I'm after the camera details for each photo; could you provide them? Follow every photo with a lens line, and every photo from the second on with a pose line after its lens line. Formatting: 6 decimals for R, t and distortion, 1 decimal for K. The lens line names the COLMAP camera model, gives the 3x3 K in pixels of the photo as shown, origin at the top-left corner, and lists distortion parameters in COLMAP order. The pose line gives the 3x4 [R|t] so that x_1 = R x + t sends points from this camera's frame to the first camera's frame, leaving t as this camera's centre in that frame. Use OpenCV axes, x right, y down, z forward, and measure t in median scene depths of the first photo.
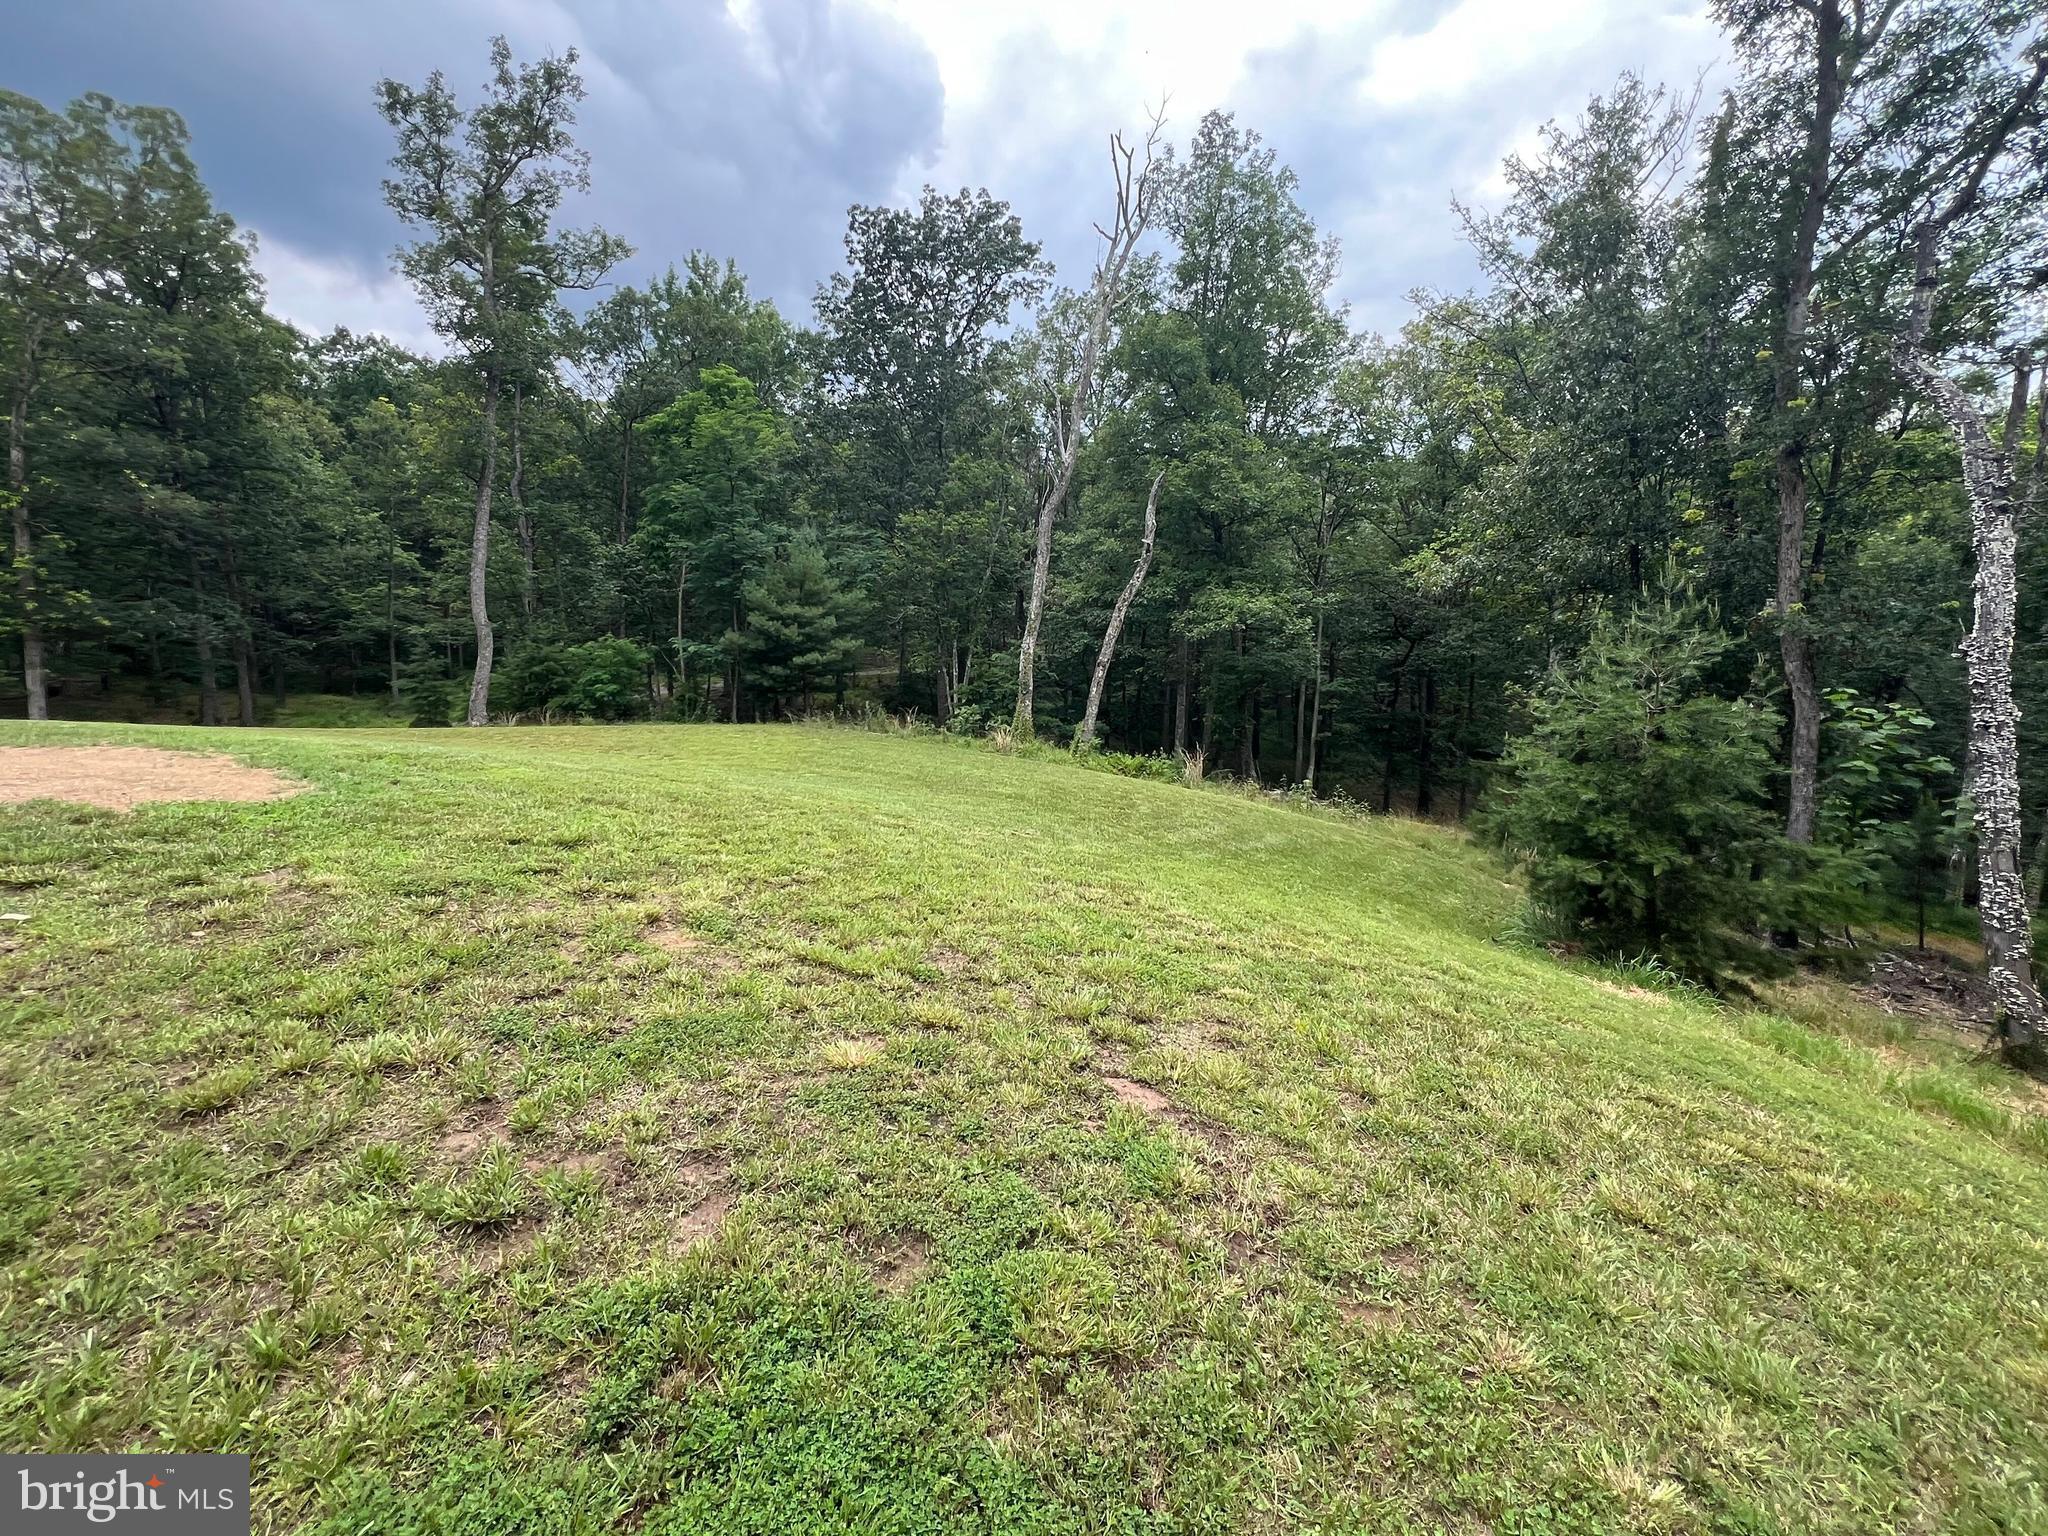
lens RADIAL K [[822.3, 0, 995.7], [0, 822.3, 741.4], [0, 0, 1]] dist [0.001242, -0.000010]
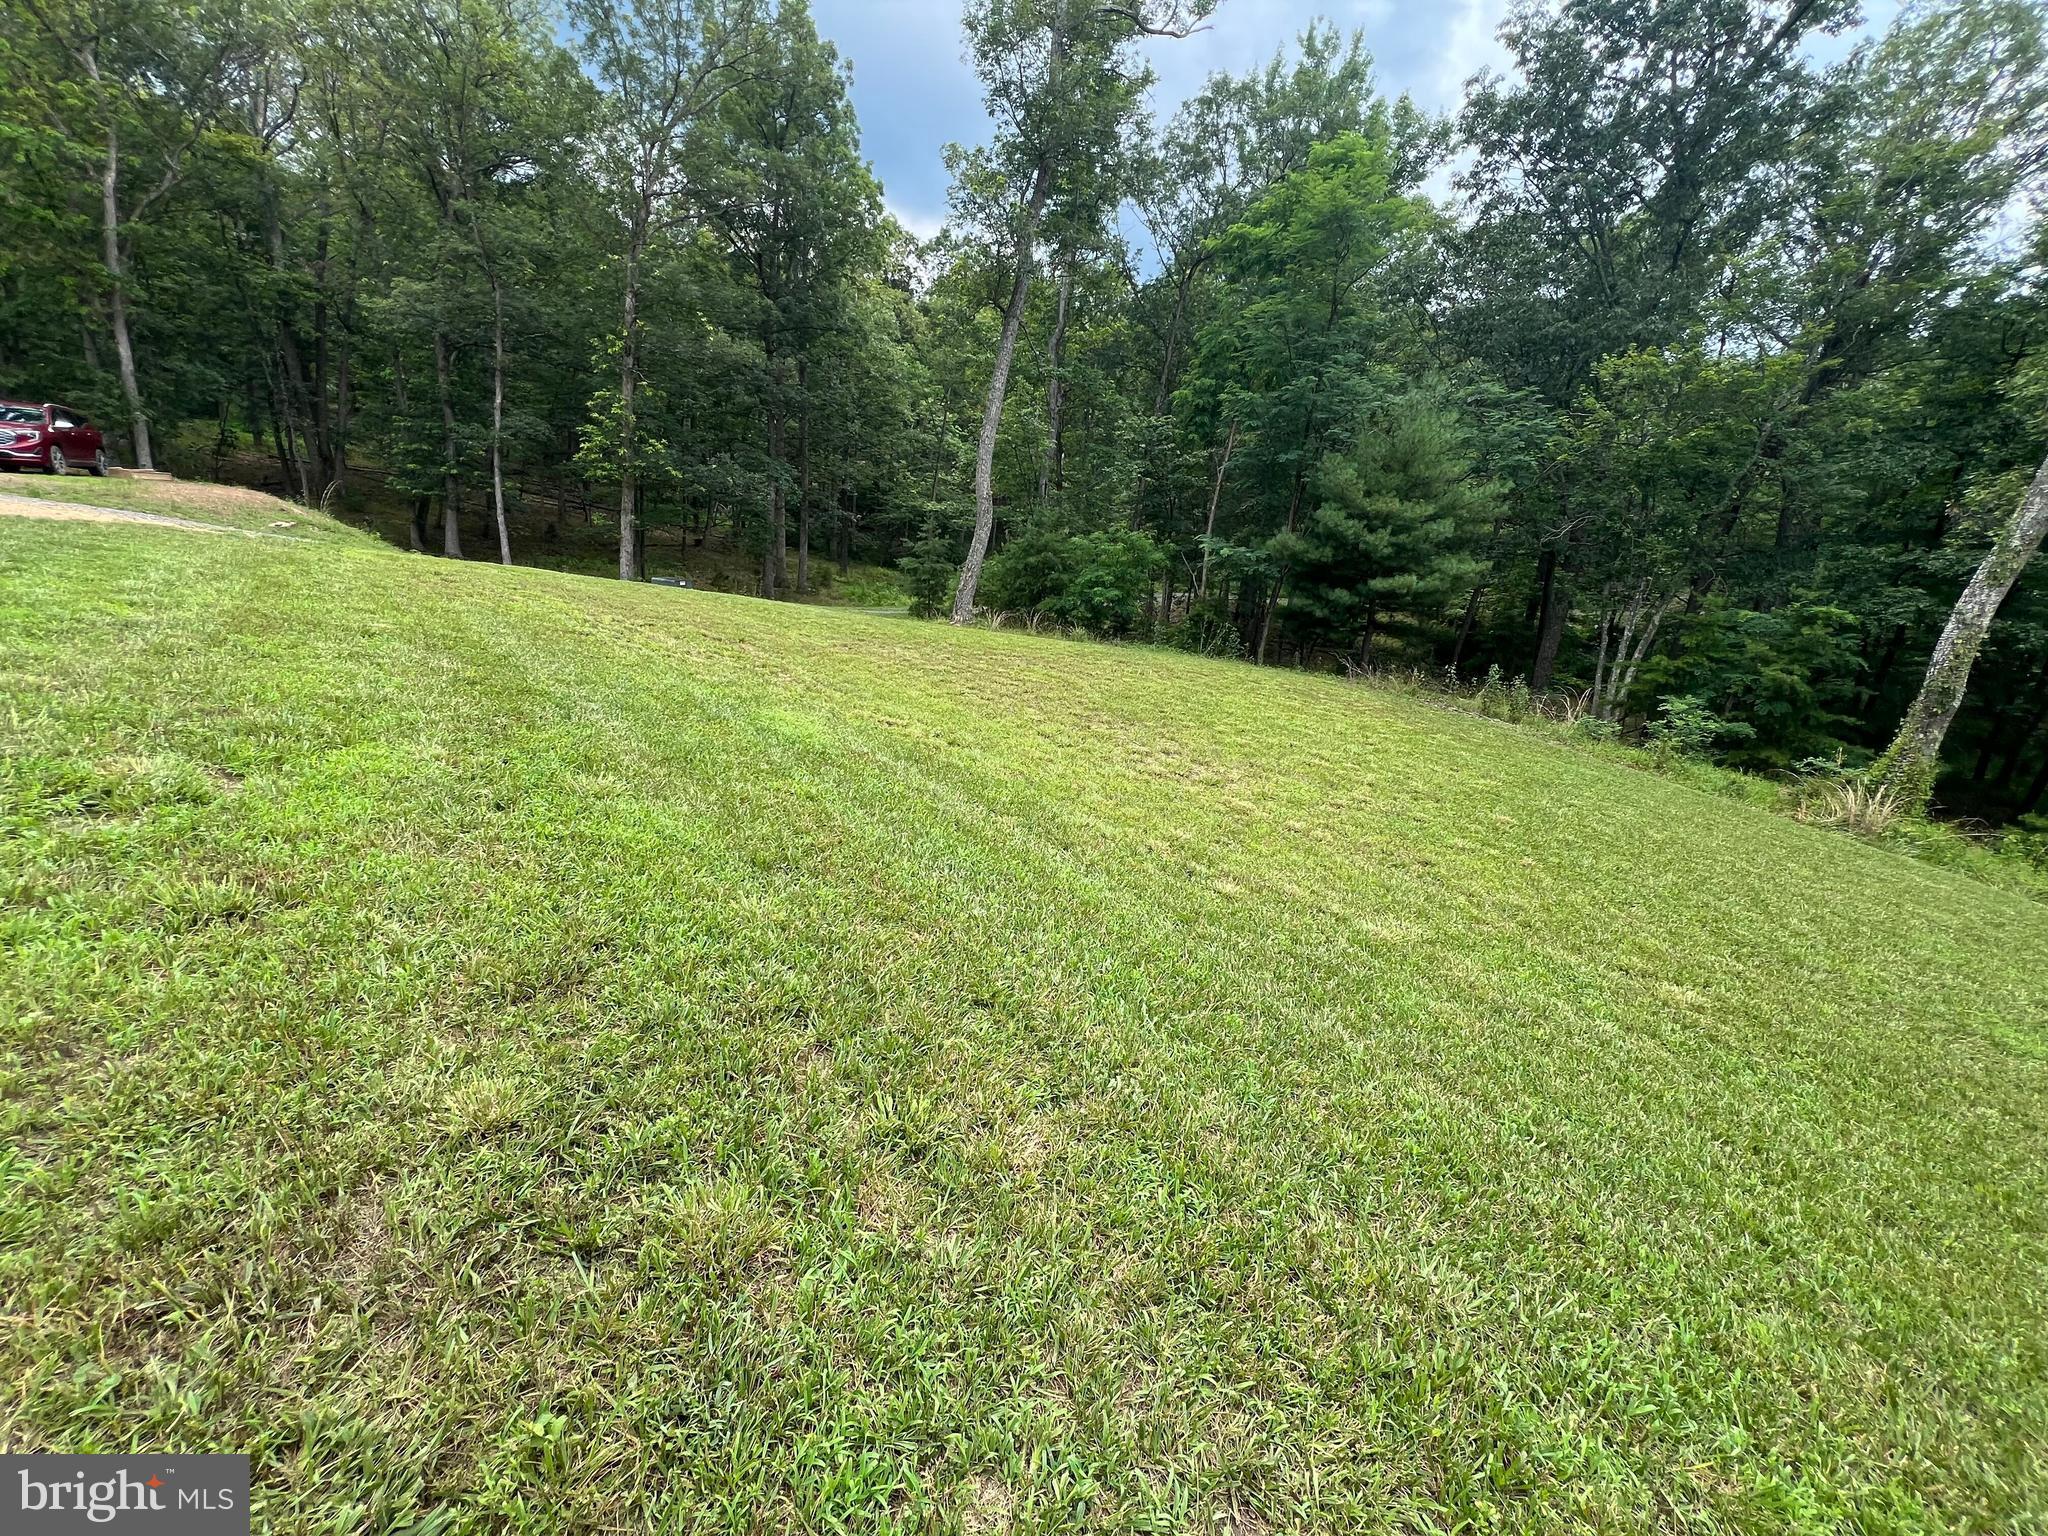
lens RADIAL K [[822.3, 0, 995.7], [0, 822.3, 741.4], [0, 0, 1]] dist [0.001242, -0.000010]
pose [[0.832540, 0.206747, -0.513938, -0.132287], [-0.154482, 0.977590, 0.143016, -0.022801], [0.531989, -0.039673, 0.845821, 0.280519]]
